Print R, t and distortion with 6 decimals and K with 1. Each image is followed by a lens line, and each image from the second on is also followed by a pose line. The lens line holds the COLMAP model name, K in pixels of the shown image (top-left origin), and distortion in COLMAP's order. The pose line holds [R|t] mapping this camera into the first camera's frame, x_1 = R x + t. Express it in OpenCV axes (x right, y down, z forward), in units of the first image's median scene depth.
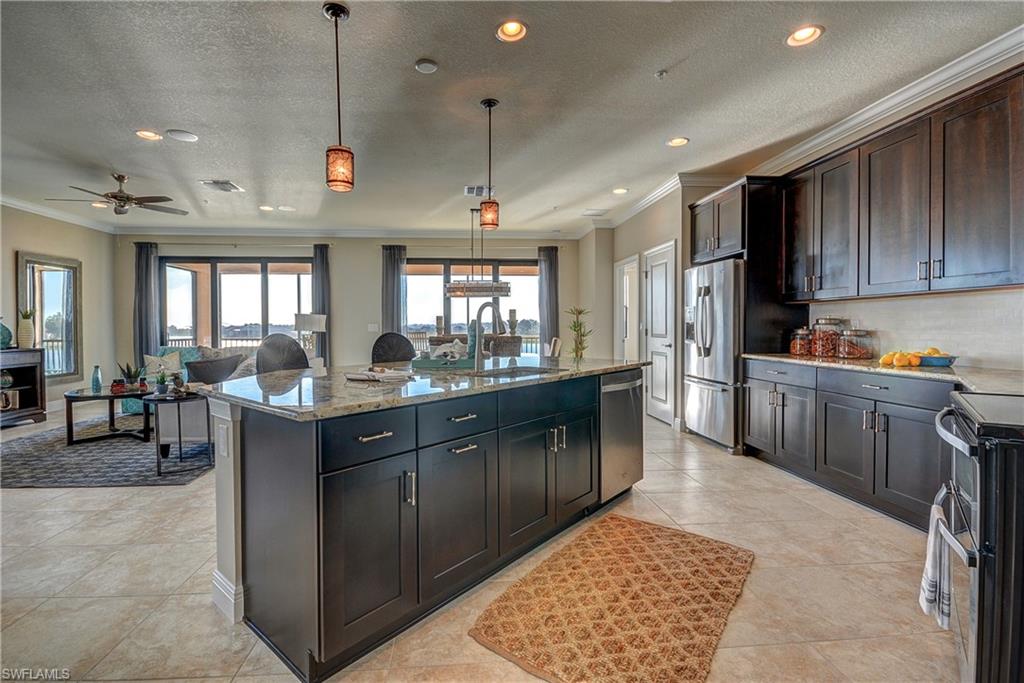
lens RADIAL K [[470.6, 0, 505.9], [0, 470.6, 332.0], [0, 0, 1]] dist [-0.000321, -0.009274]
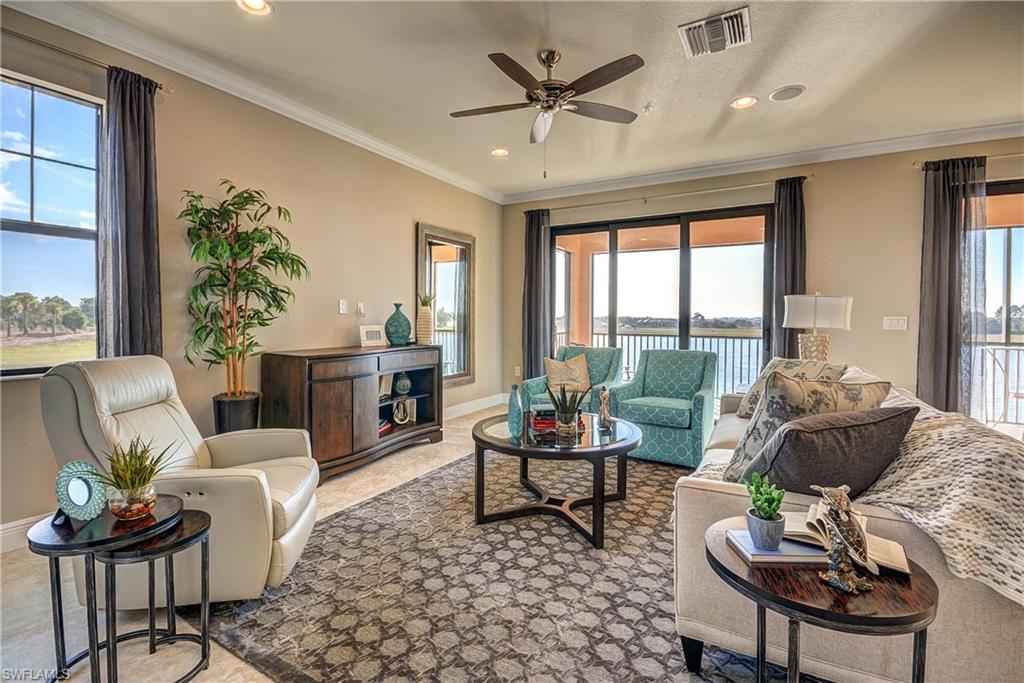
lens RADIAL K [[470.6, 0, 505.9], [0, 470.6, 332.0], [0, 0, 1]] dist [-0.000321, -0.009274]
pose [[0.809320, 0.025900, -0.586797, -0.382825], [-0.017105, 0.999643, 0.020531, -0.002699], [0.587119, -0.006579, 0.809474, 0.369501]]
